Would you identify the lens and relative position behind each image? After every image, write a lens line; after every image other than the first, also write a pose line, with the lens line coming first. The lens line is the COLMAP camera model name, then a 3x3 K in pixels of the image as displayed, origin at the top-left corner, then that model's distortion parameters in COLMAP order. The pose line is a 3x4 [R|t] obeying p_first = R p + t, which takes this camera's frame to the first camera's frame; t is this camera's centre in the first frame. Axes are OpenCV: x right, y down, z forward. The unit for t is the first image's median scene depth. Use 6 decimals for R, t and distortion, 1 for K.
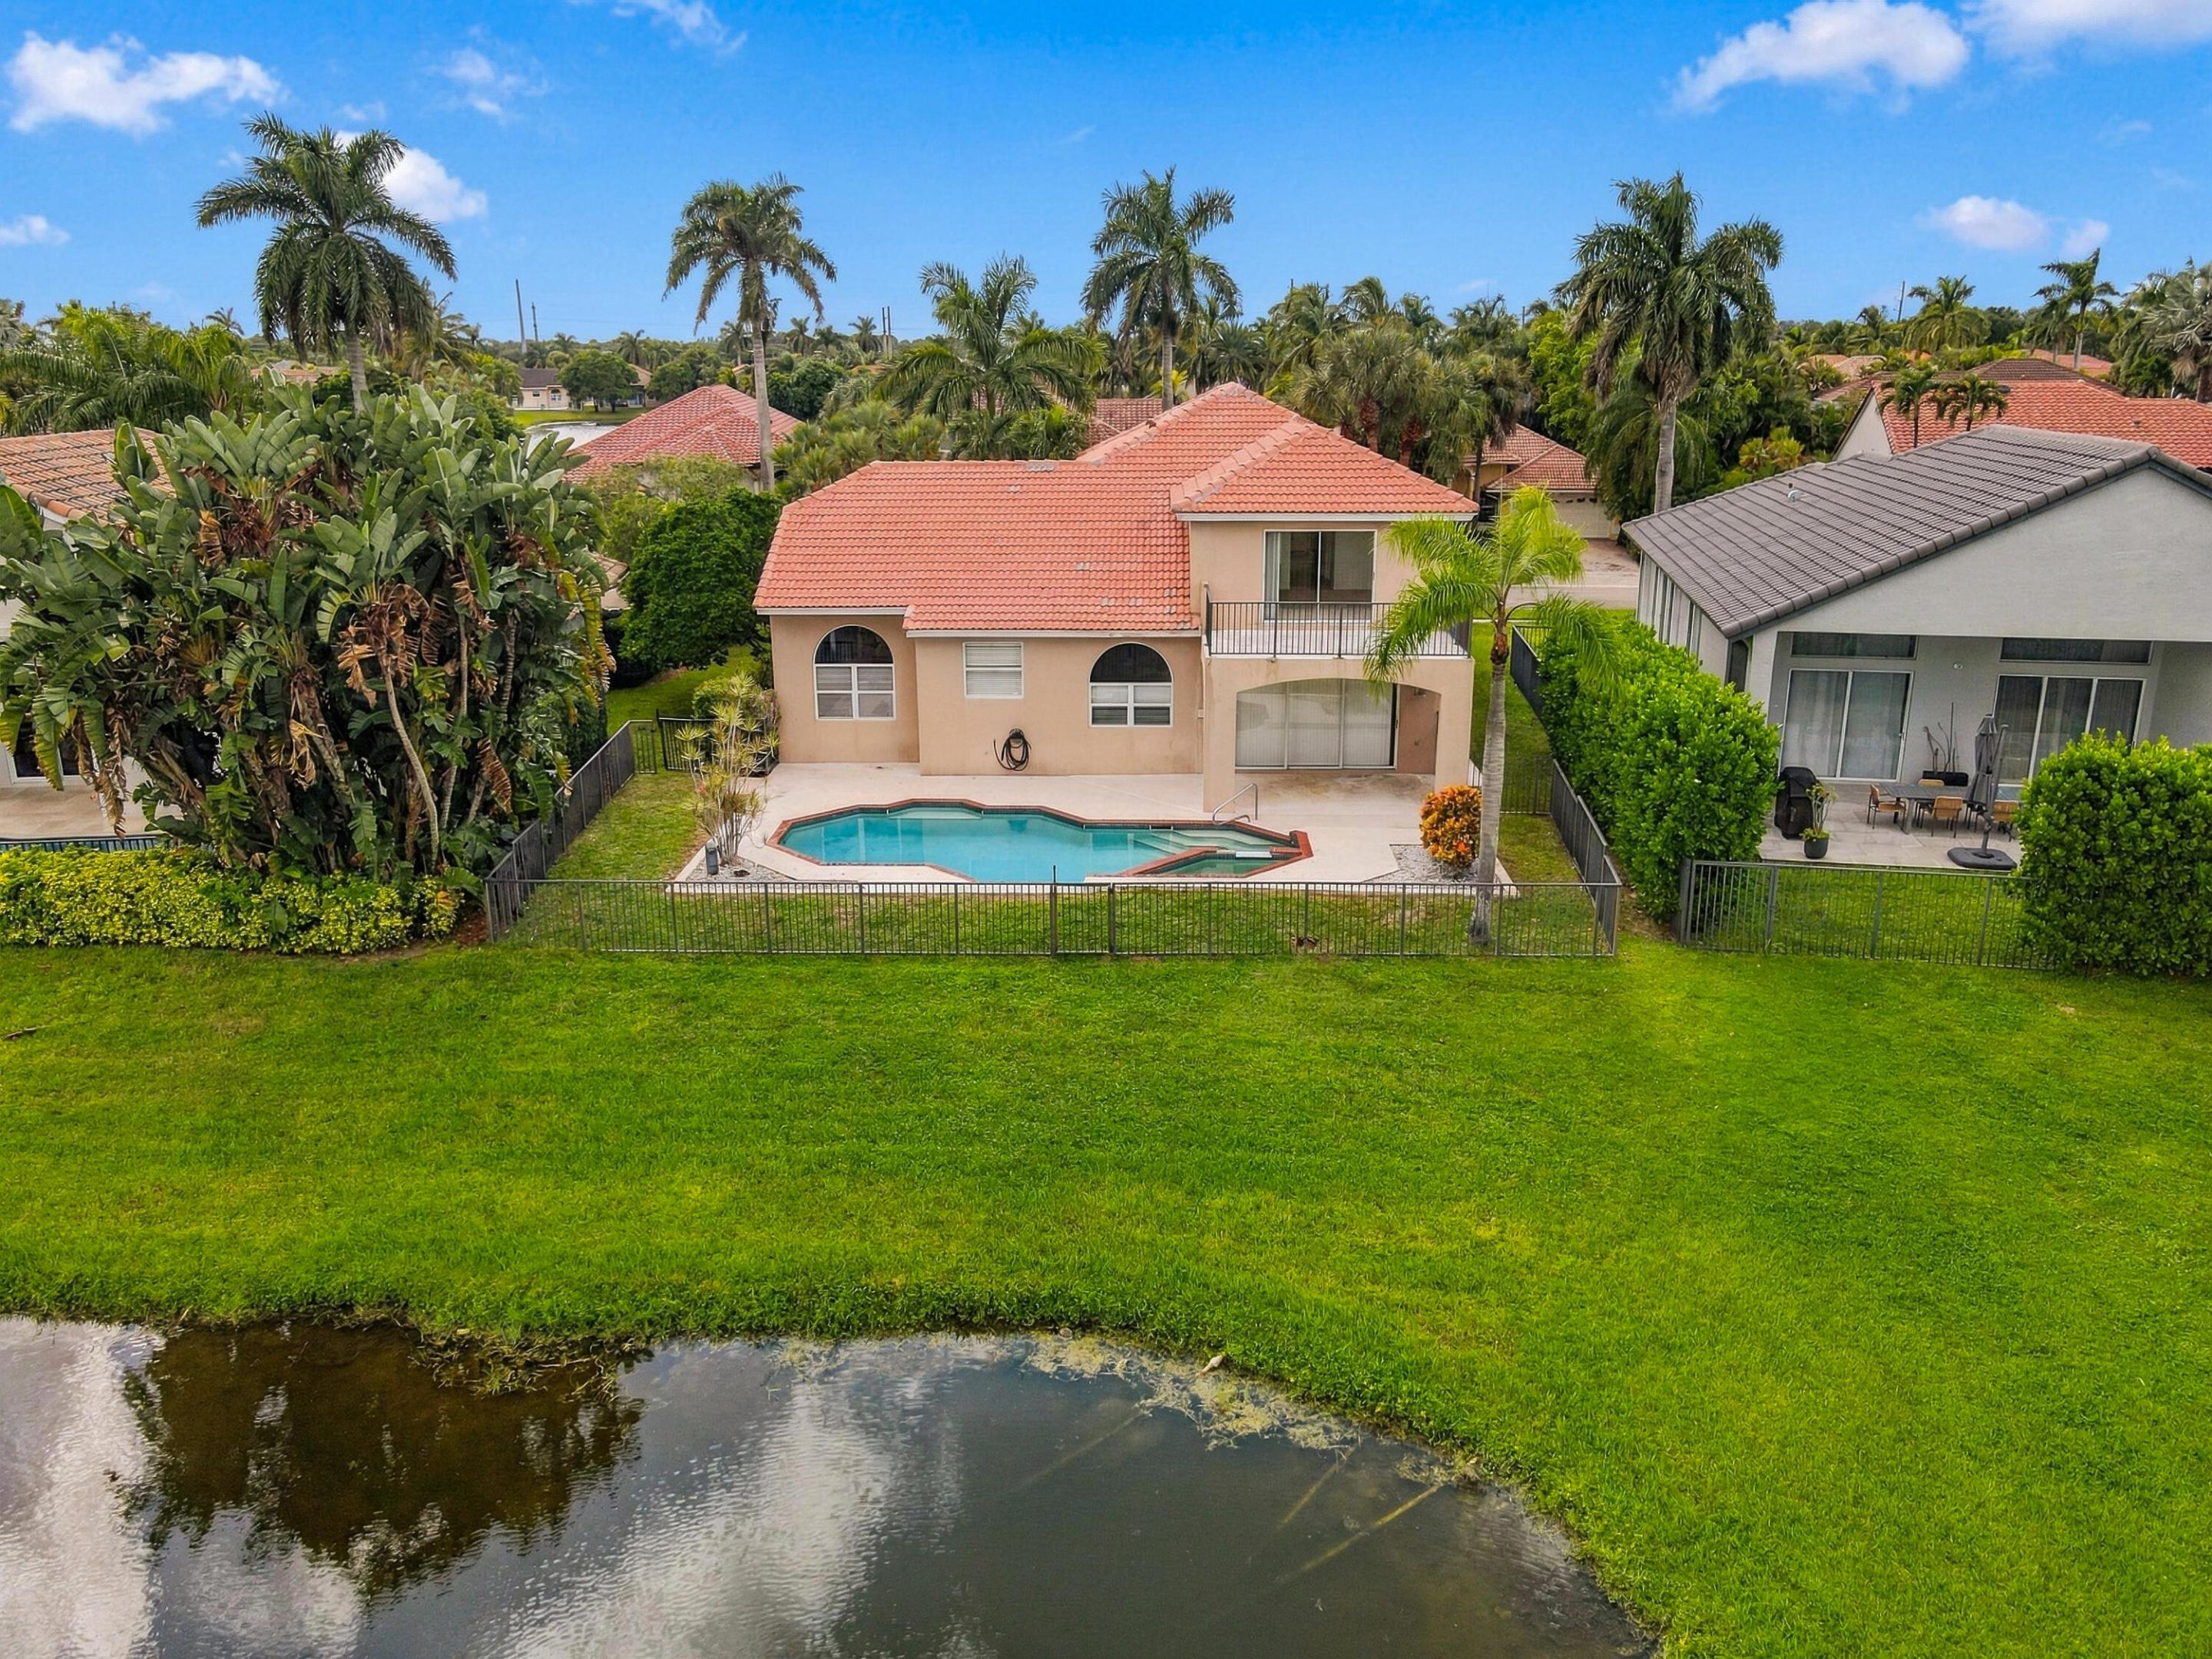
lens RADIAL K [[1620.0, 0, 1100.0], [0, 1620.0, 826.0], [0, 0, 1]] dist [0.008812, 0.002513]
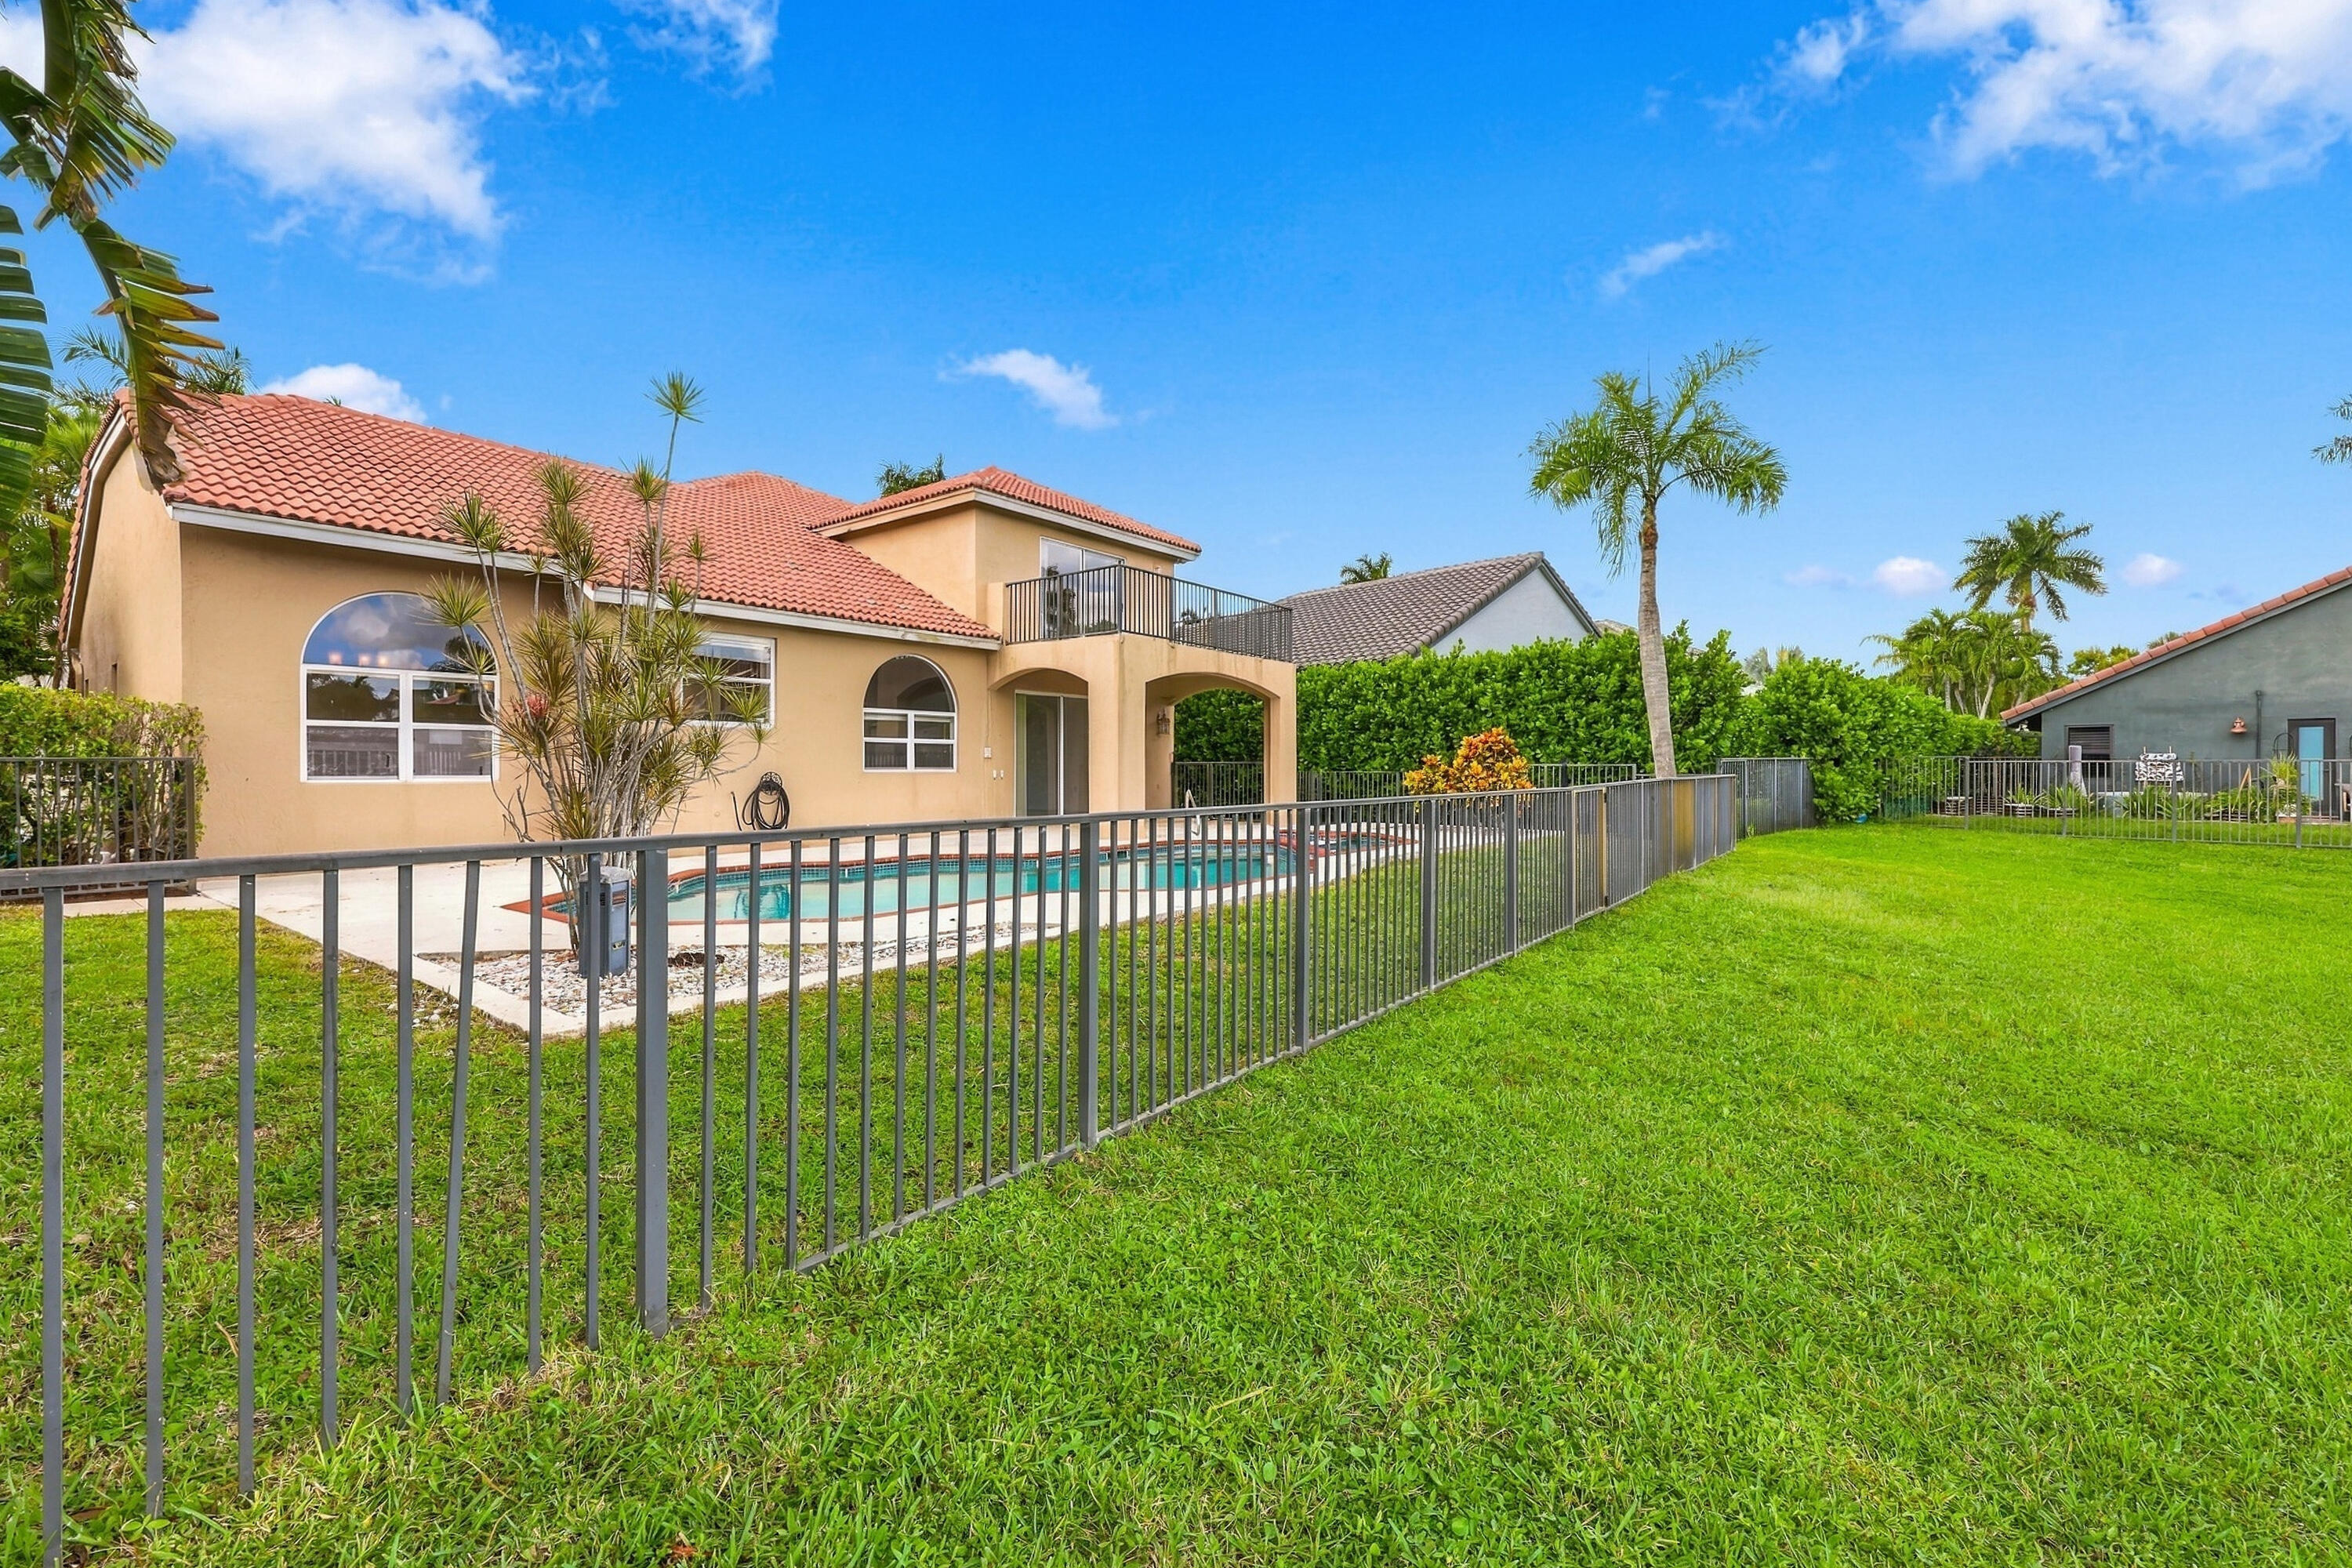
lens RADIAL K [[961.5, 0, 1174.7], [0, 961.5, 782.0], [0, 0, 1]] dist [0.001289, 0.000062]
pose [[0.589203, -0.007894, 0.807947, -0.284447], [0.232009, 0.959494, -0.159820, 0.043563], [-0.773958, 0.281618, 0.567168, 0.724372]]
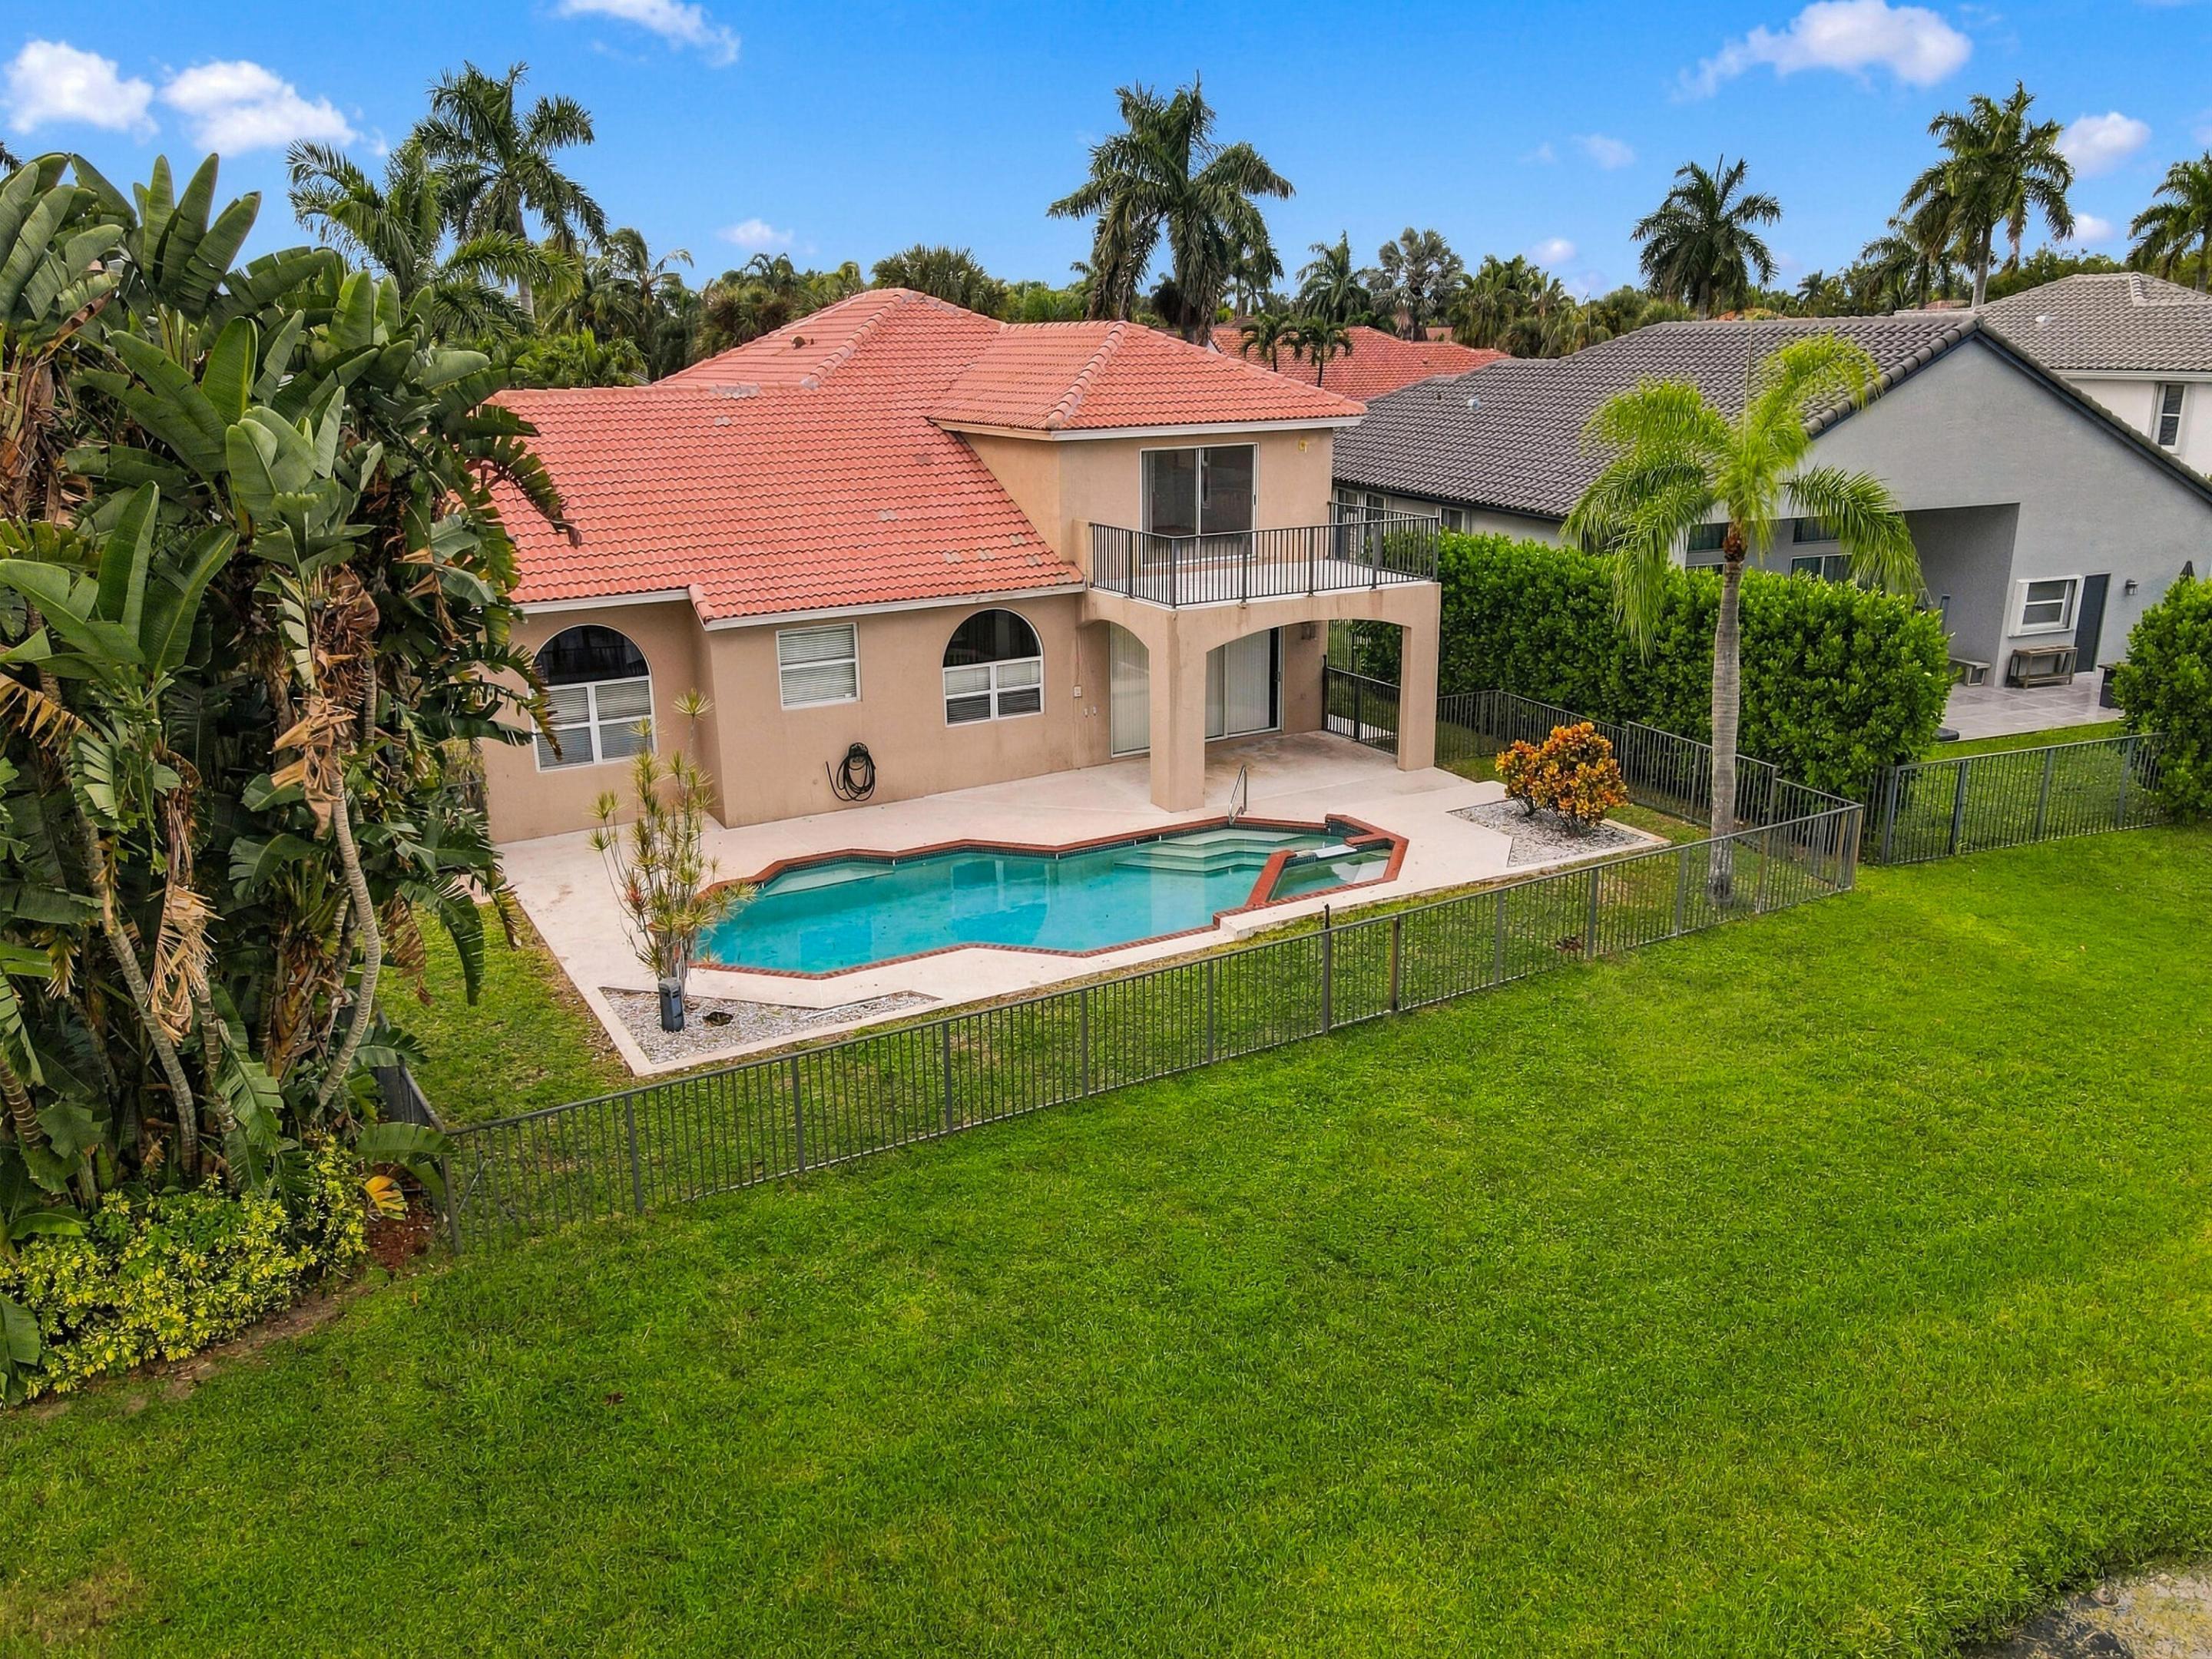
lens RADIAL K [[1620.0, 0, 1105.4], [0, 1620.0, 828.7], [0, 0, 1]] dist [0.008812, 0.002513]
pose [[0.855258, -0.160368, 0.492764, -0.345889], [0.158022, 0.986329, 0.046727, -0.042195], [-0.493521, 0.037904, 0.868907, 0.349720]]
